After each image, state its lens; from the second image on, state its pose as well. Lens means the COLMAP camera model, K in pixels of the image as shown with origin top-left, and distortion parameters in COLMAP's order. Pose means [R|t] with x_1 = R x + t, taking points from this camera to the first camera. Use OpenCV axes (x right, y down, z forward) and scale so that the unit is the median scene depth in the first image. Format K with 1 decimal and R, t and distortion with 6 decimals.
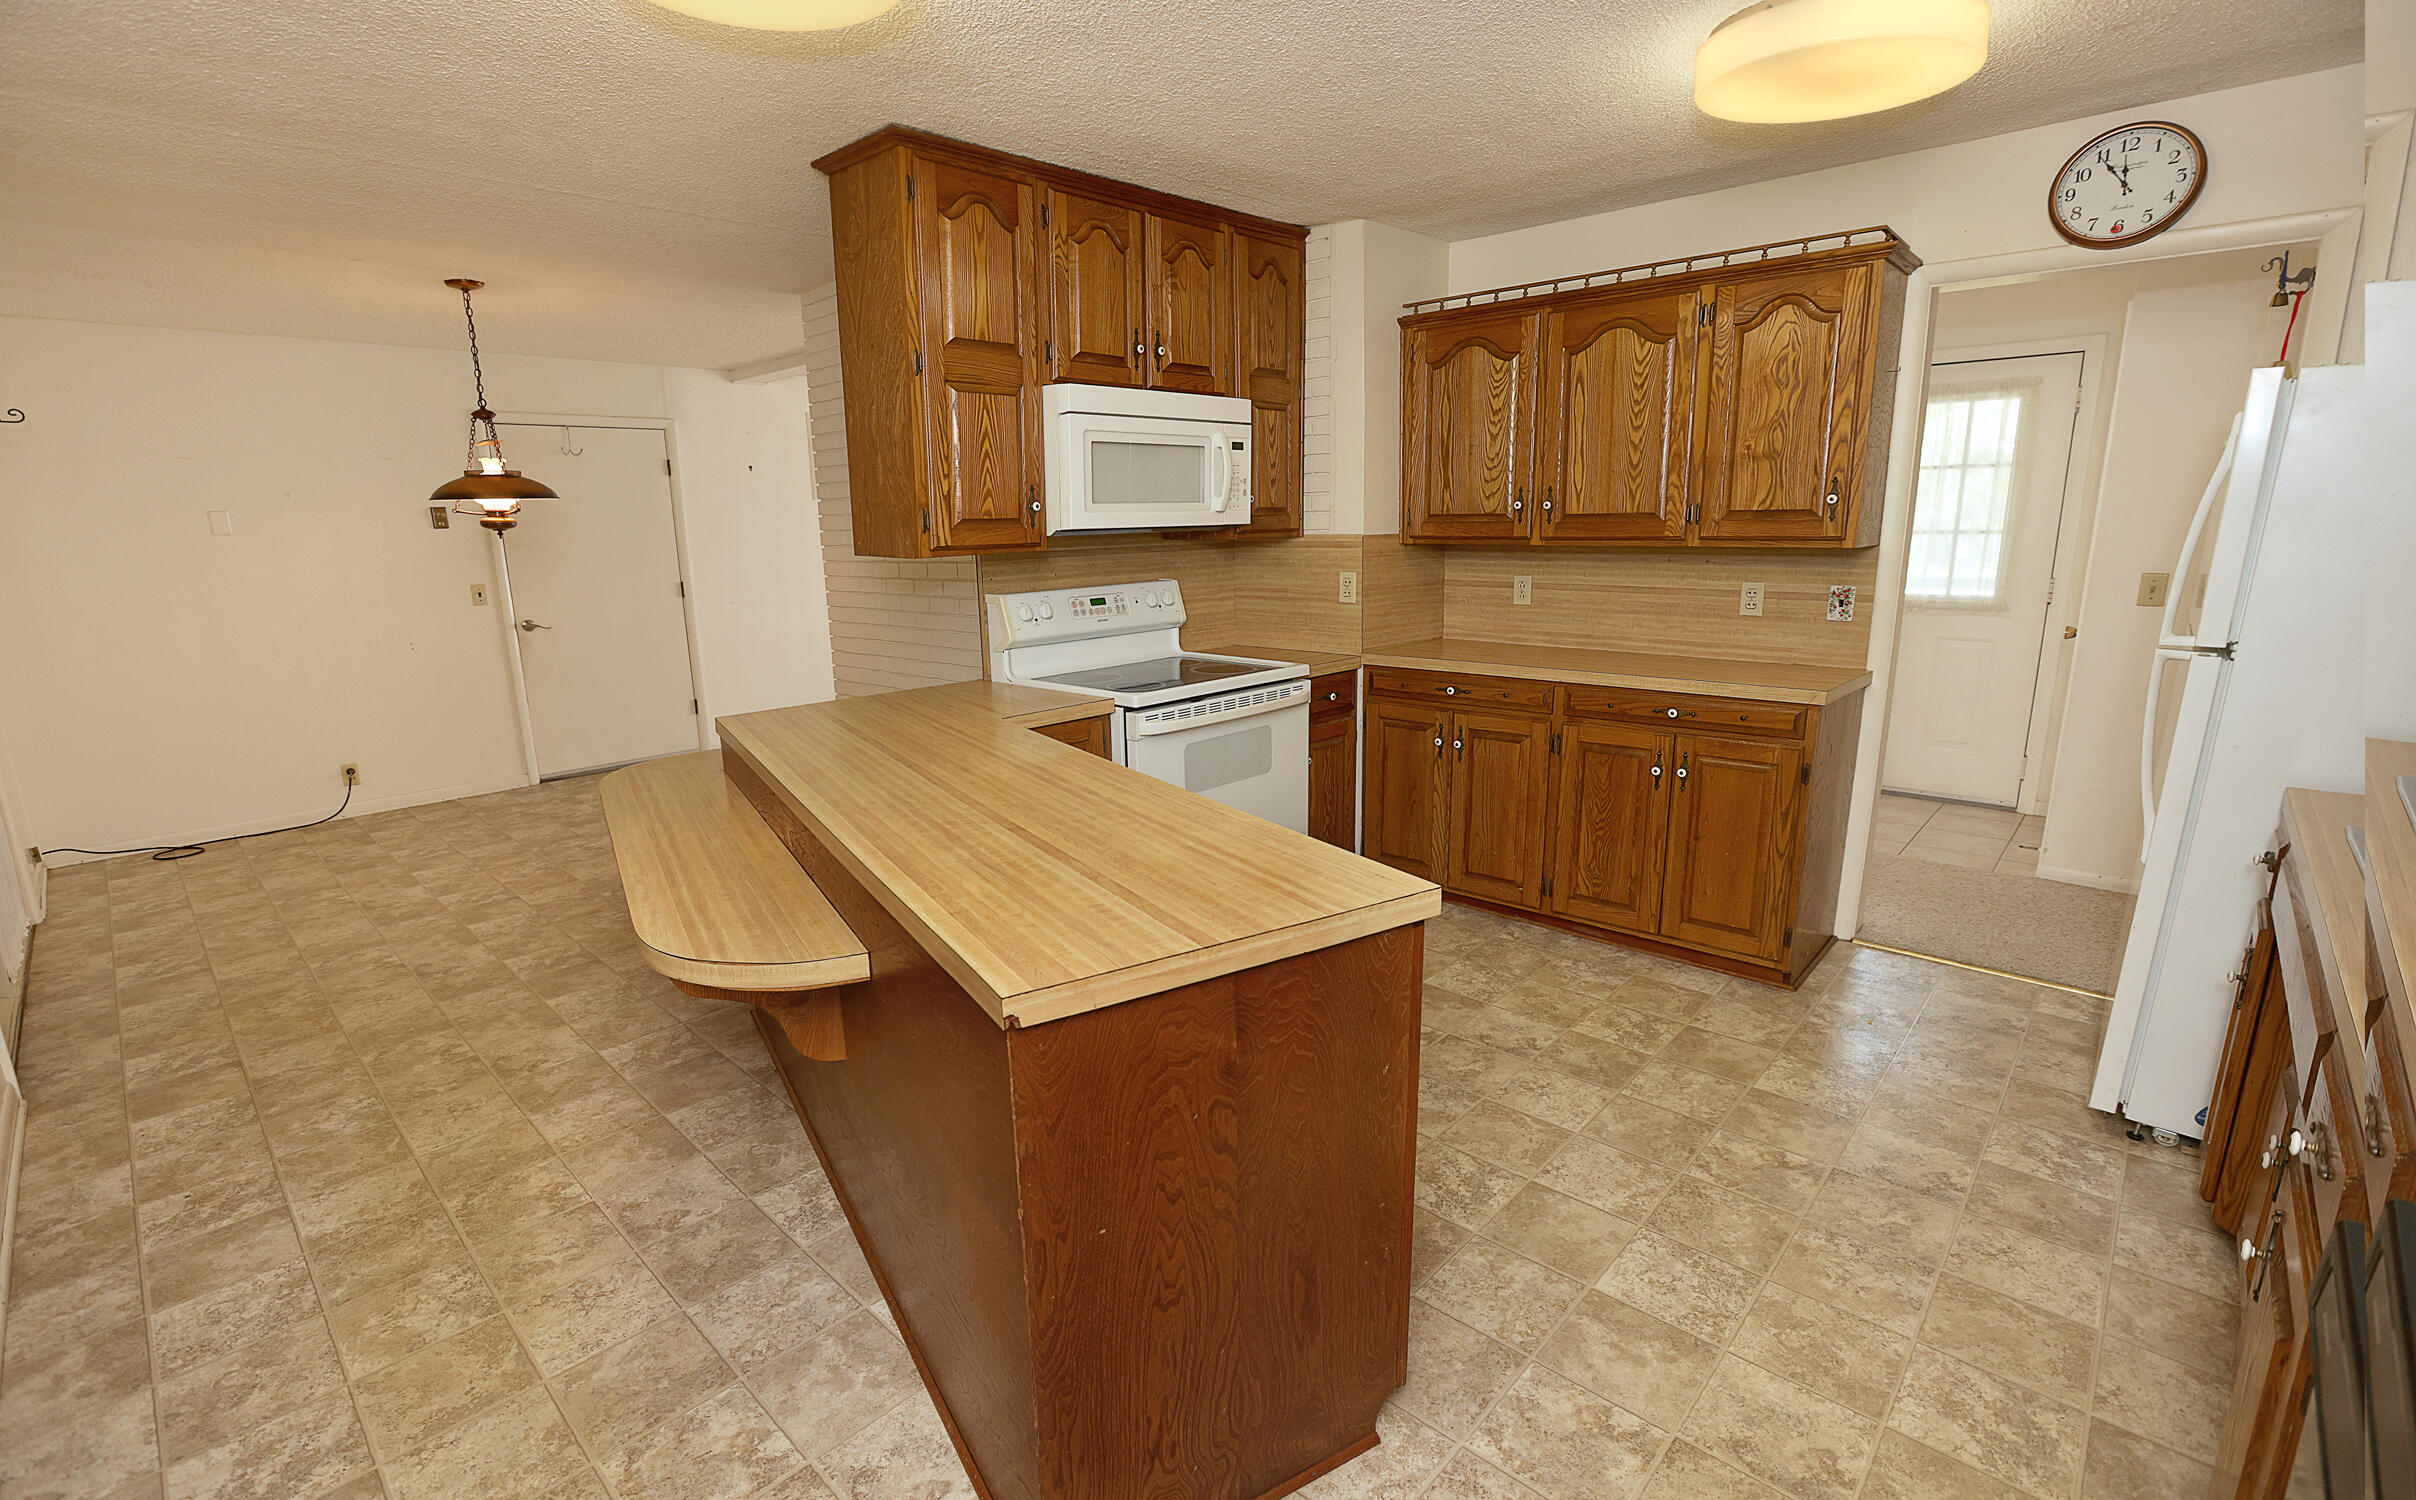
lens RADIAL K [[1059.5, 0, 1208.0], [0, 1059.5, 750.0], [0, 0, 1]] dist [-0.060284, 0.023034]
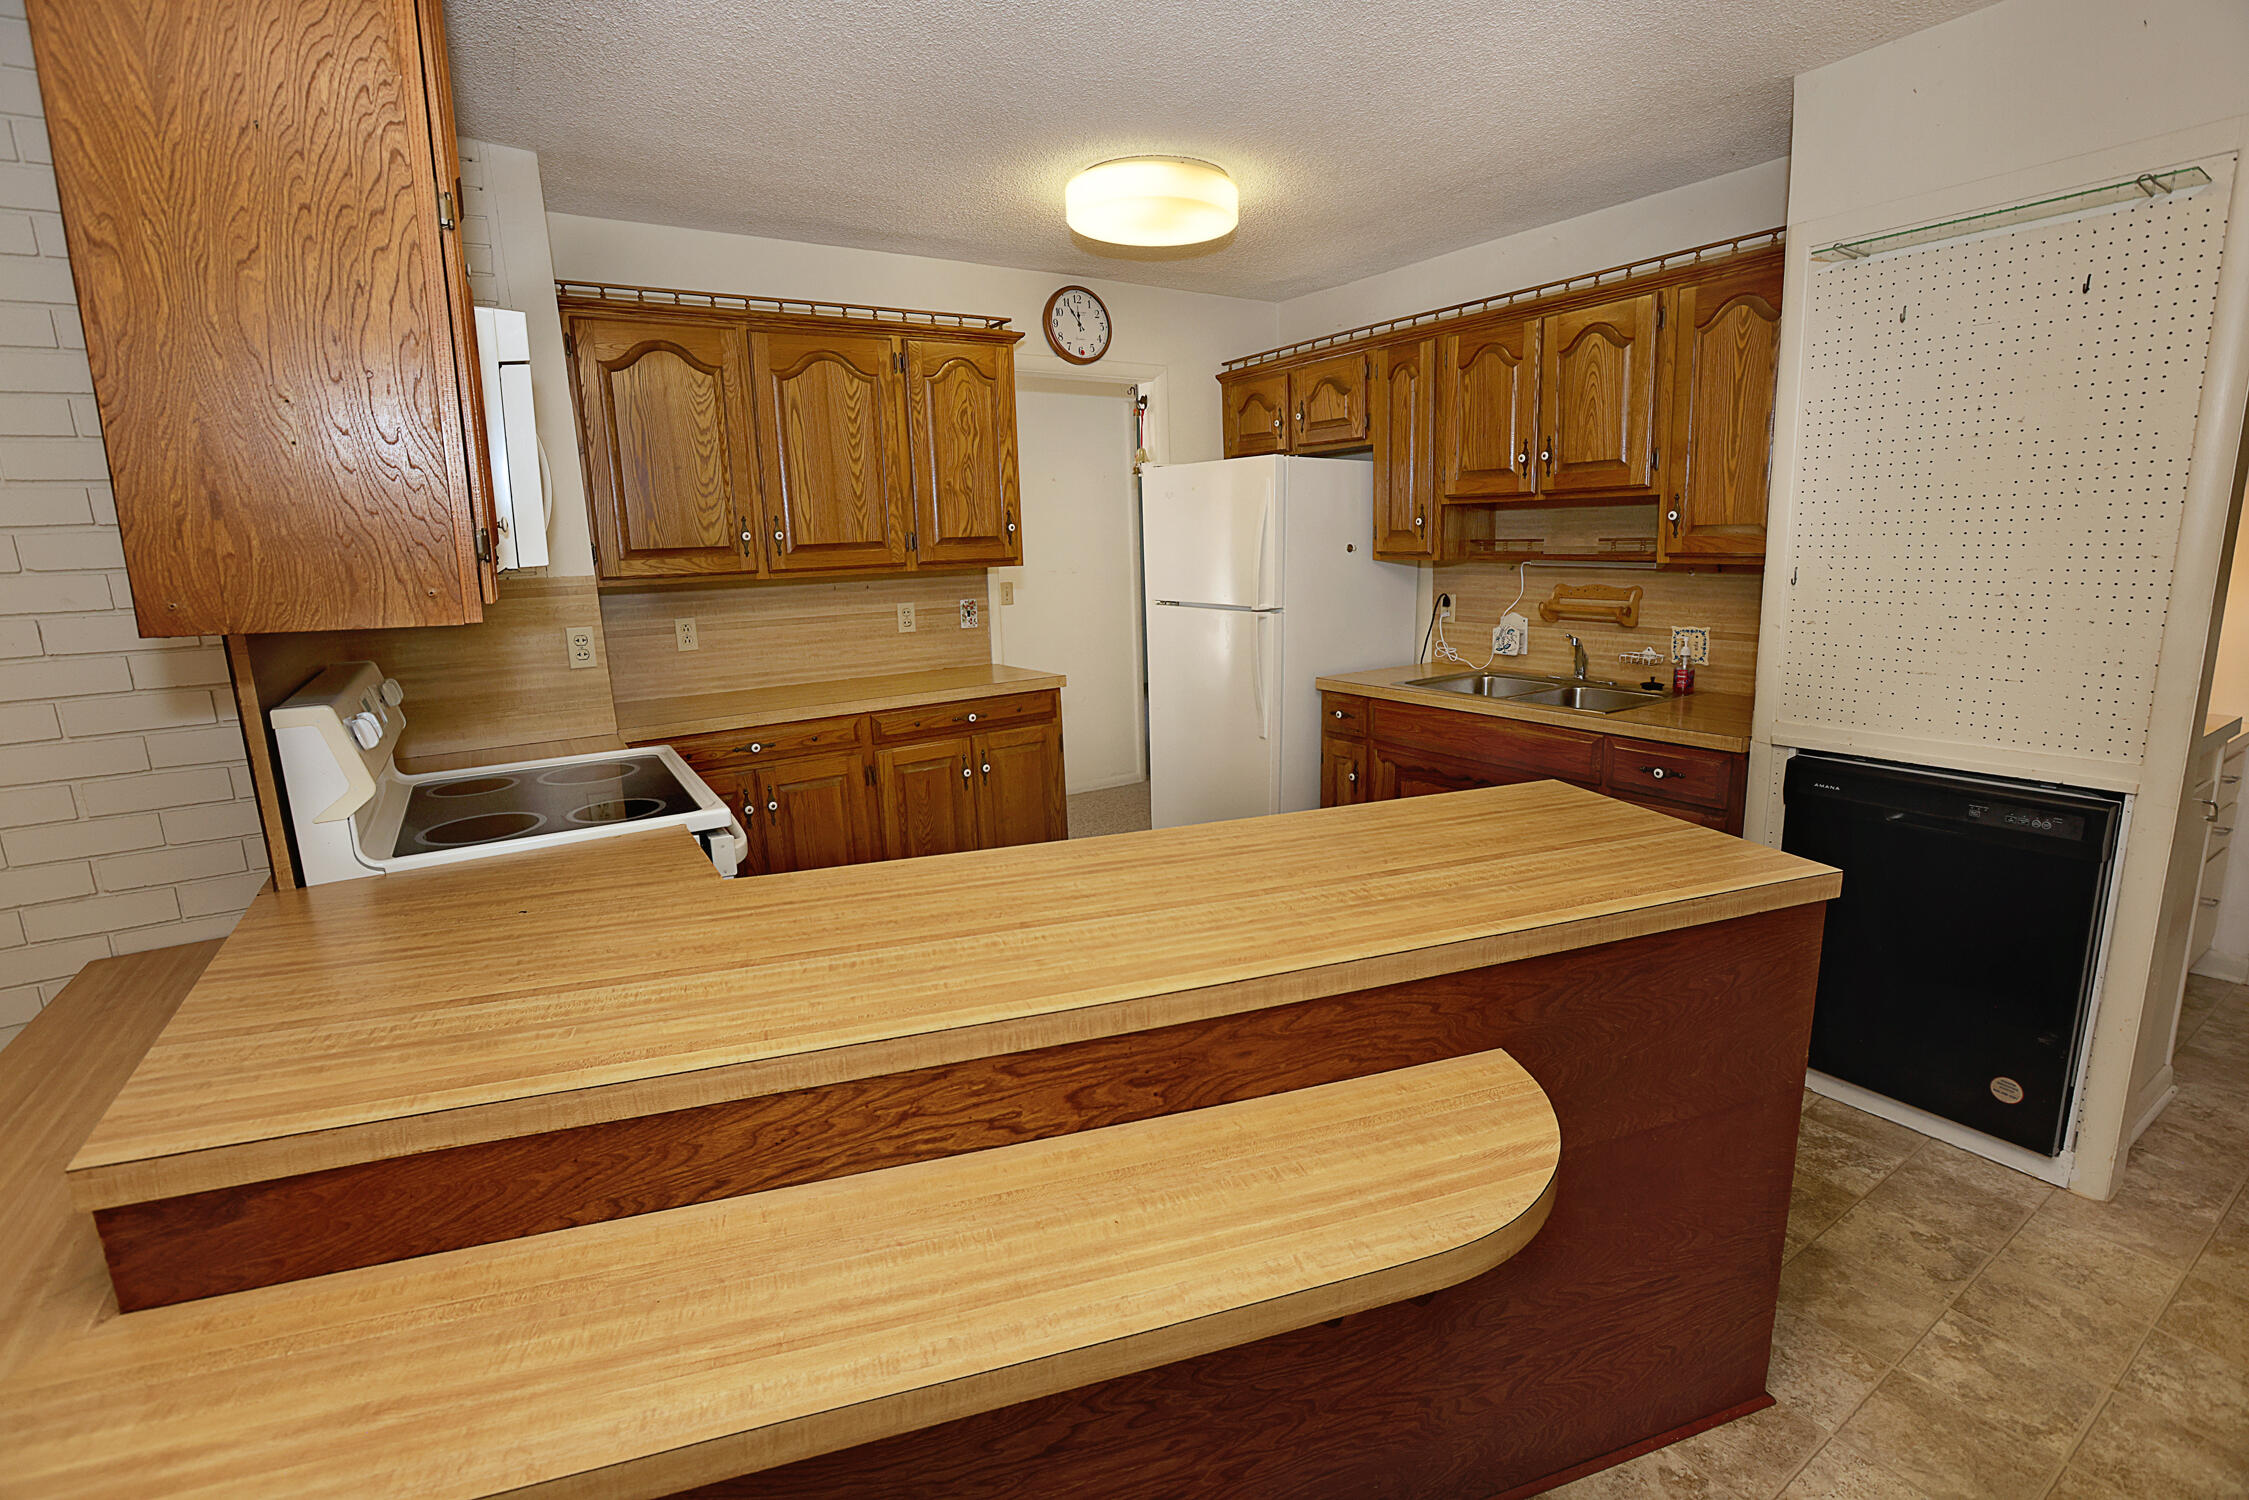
lens RADIAL K [[1032.1, 0, 1177.0], [0, 1032.1, 738.8], [0, 0, 1]] dist [-0.044701, 0.010443]
pose [[0.228075, -0.177934, 0.957247, -1.349830], [0.231115, 0.964953, 0.124300, -0.237595], [-0.945816, 0.192885, 0.261205, 1.220437]]
